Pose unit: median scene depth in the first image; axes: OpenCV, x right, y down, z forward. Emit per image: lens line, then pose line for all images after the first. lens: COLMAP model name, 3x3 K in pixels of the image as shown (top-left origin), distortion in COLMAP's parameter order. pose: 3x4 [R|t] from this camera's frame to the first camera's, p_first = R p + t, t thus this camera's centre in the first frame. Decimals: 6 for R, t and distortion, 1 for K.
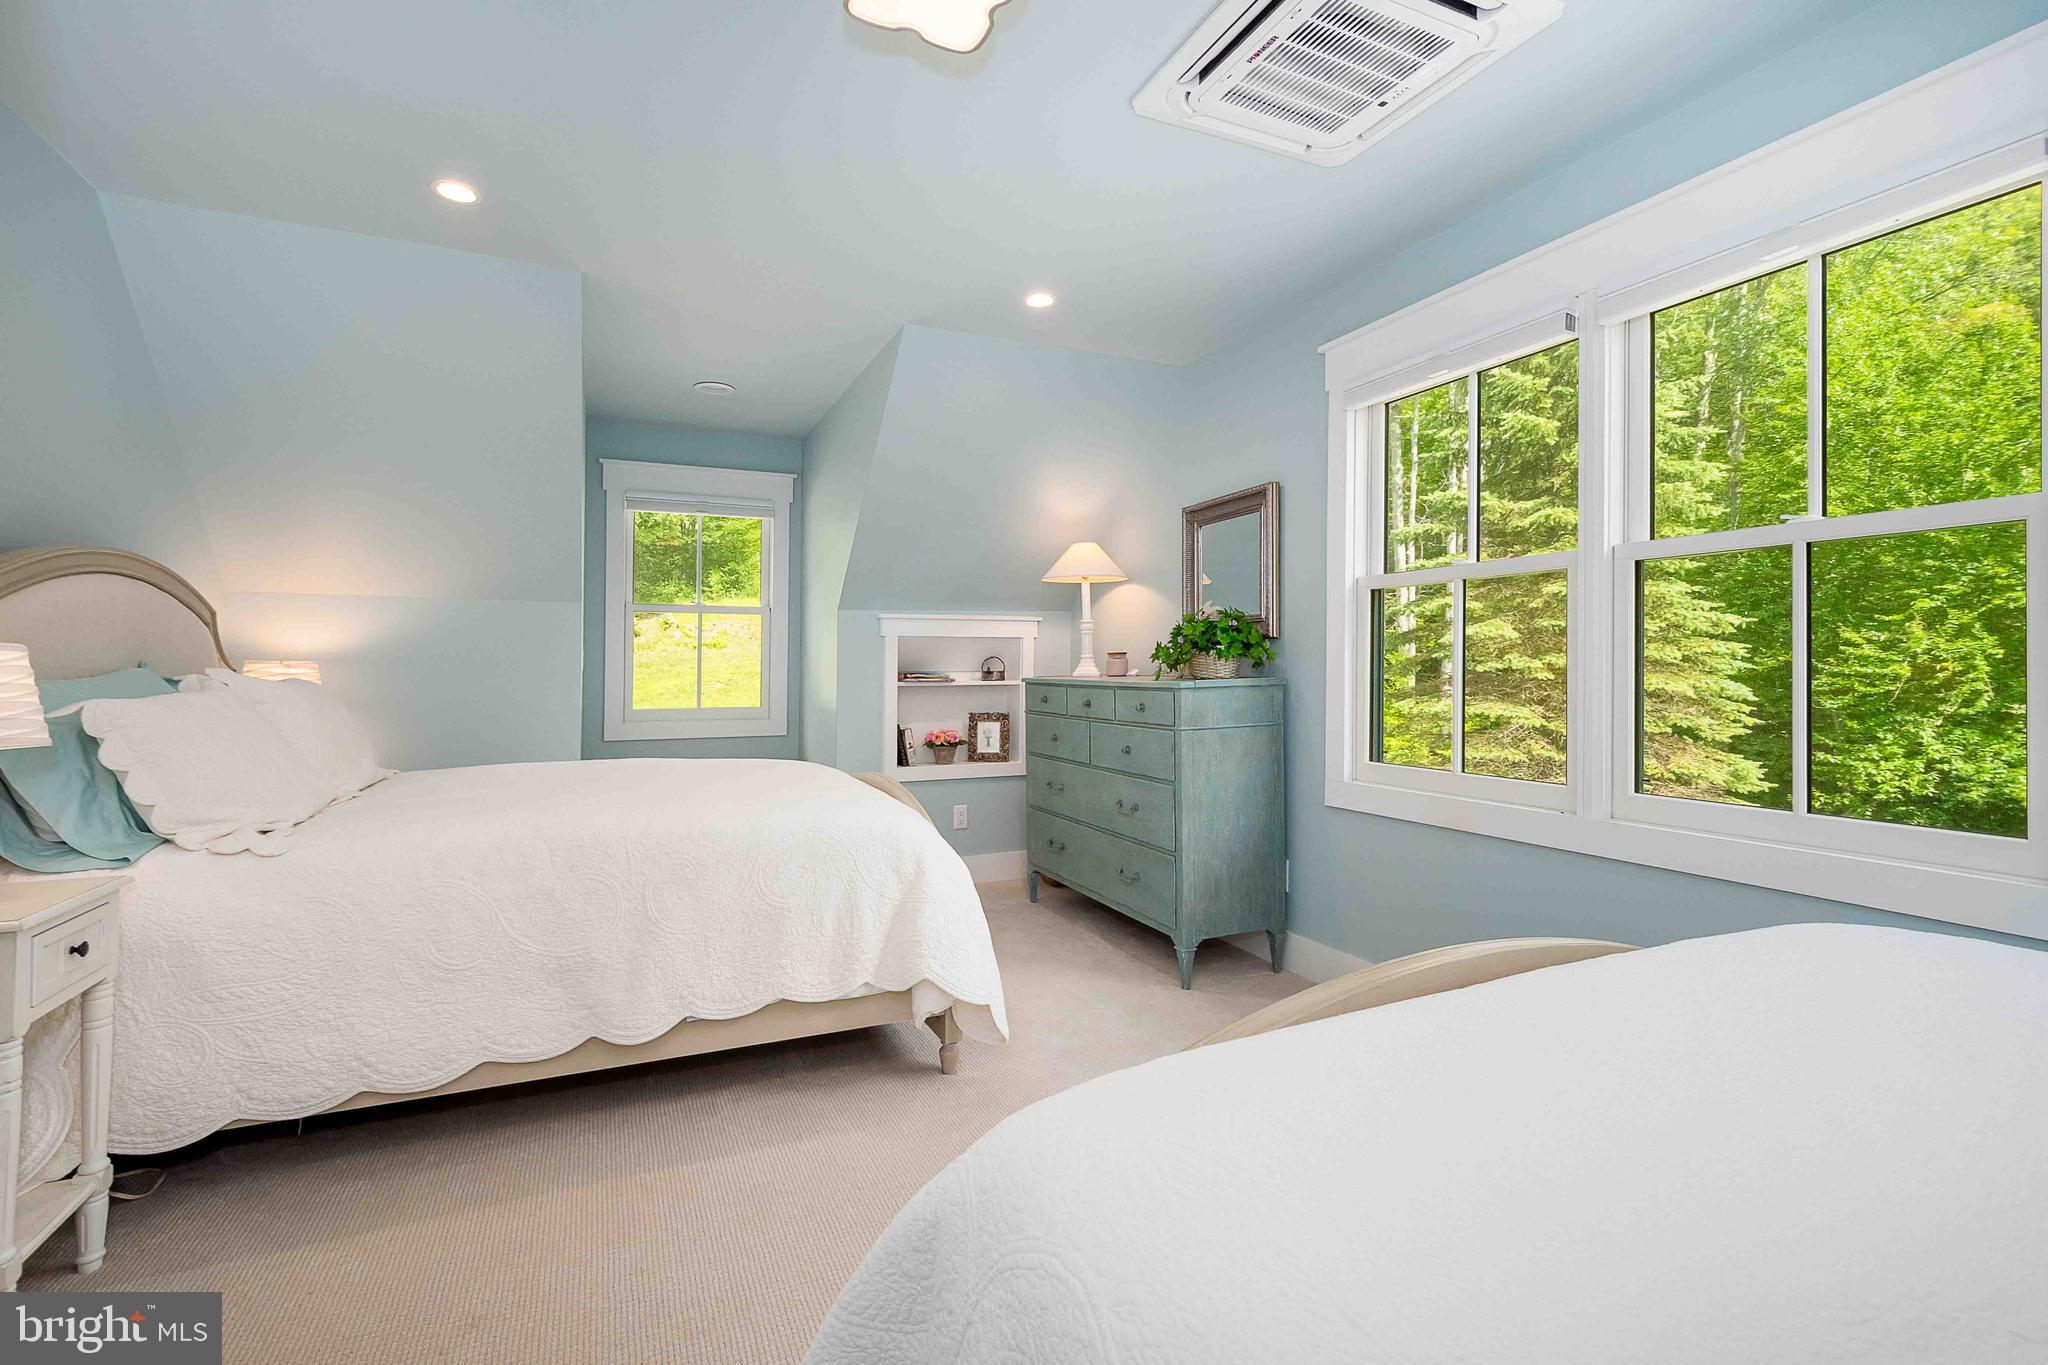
lens RADIAL K [[902.6, 0, 1009.6], [0, 902.6, 676.5], [0, 0, 1]] dist [0.015220, -0.003120]
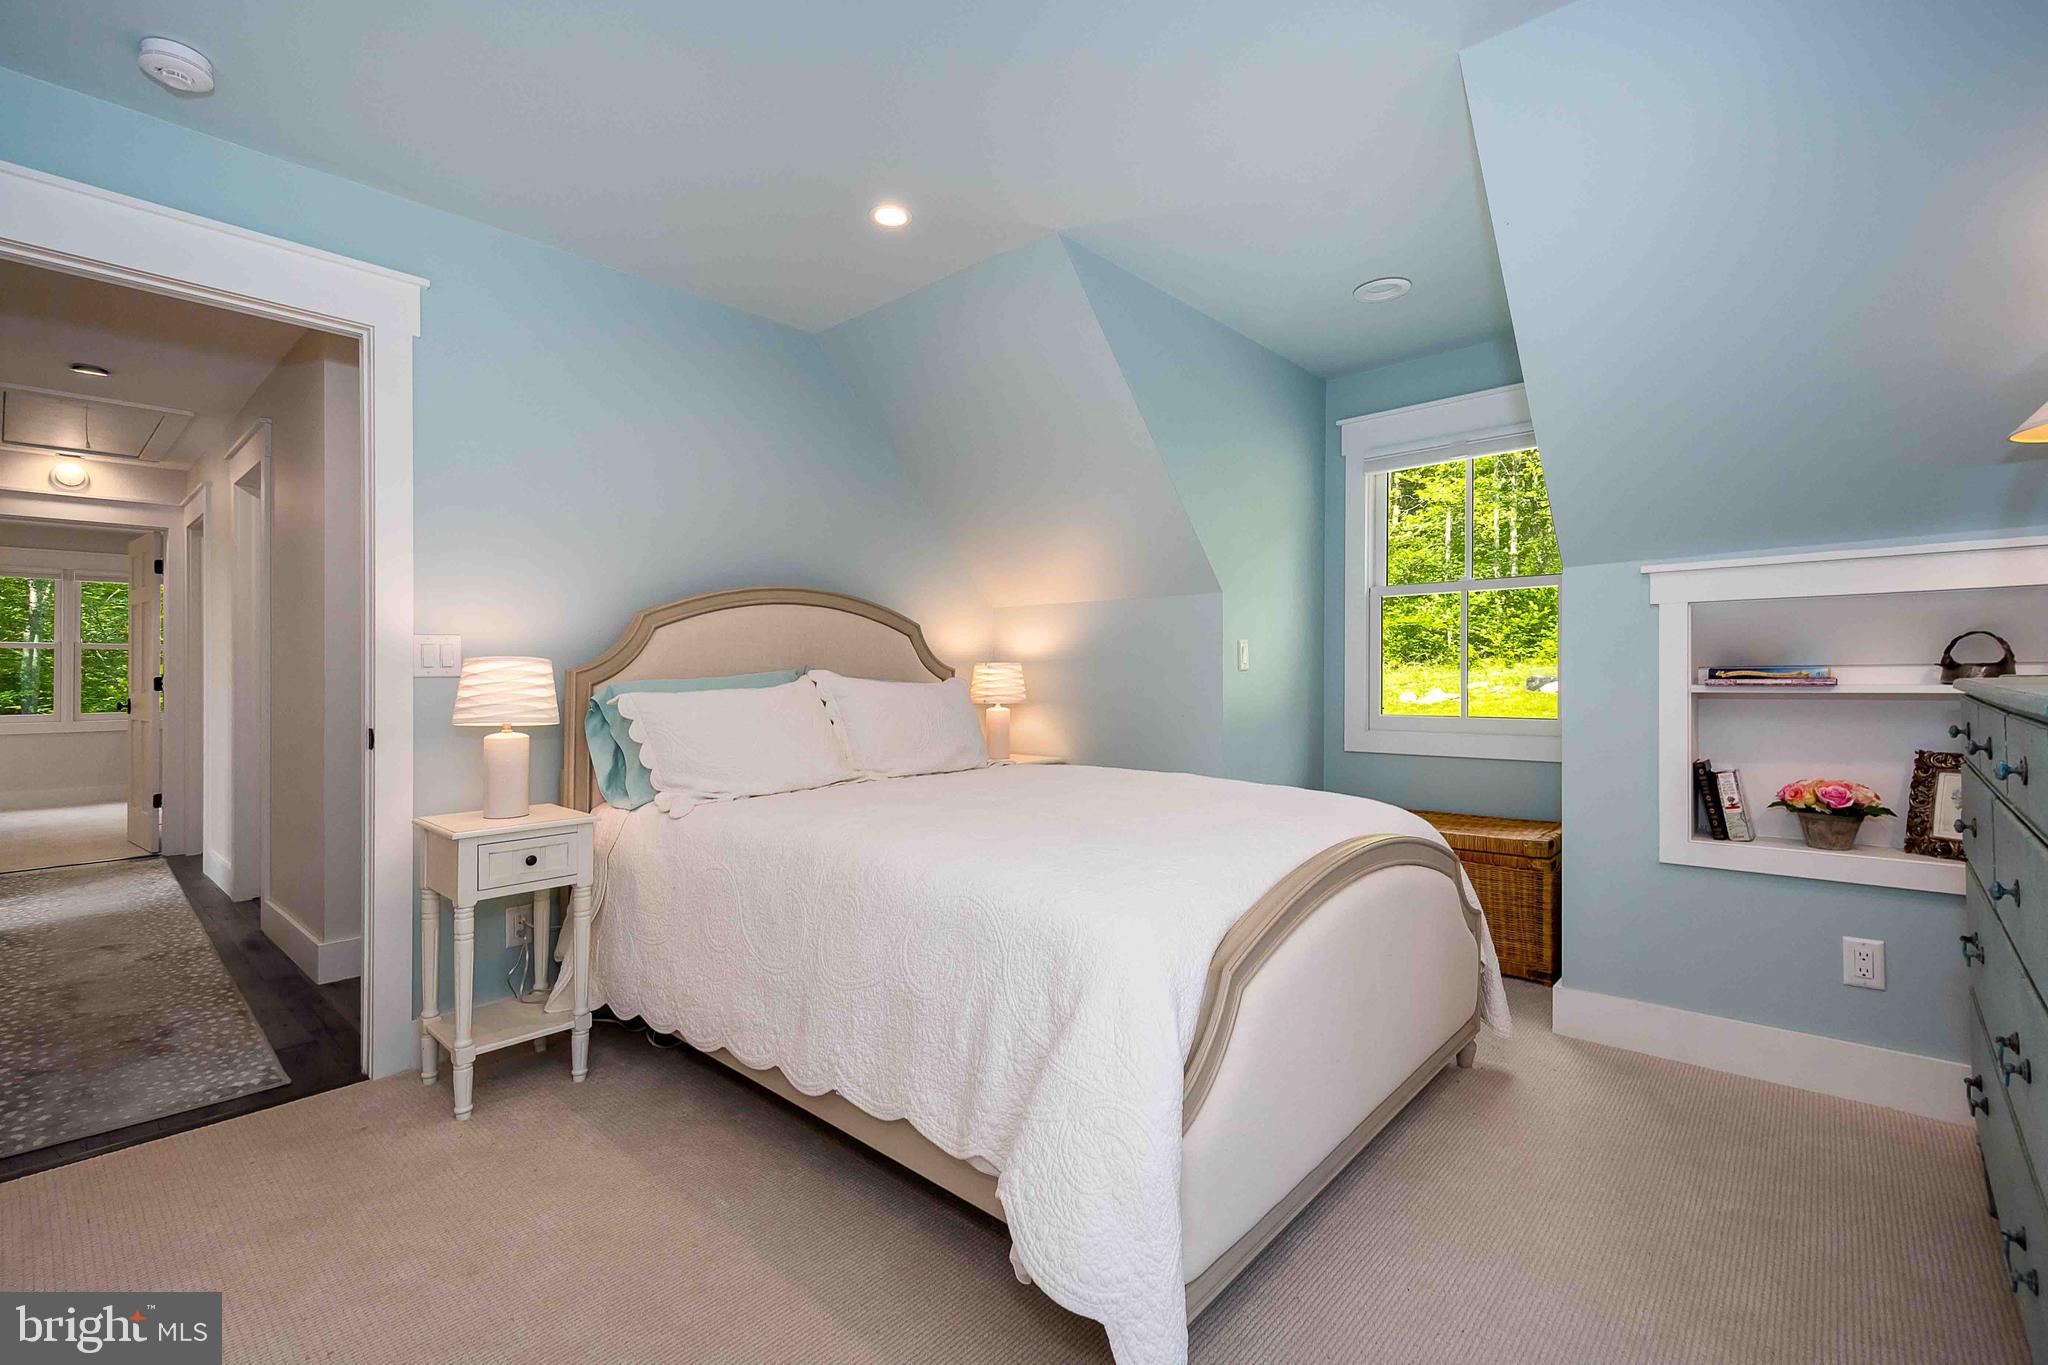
lens RADIAL K [[902.6, 0, 1020.3], [0, 902.6, 674.5], [0, 0, 1]] dist [0.015220, -0.003120]
pose [[0.394733, -0.003299, -0.918790, 0.218620], [0.000446, 0.999994, -0.003398, 0.001095], [0.918796, 0.000931, 0.394732, 0.381080]]
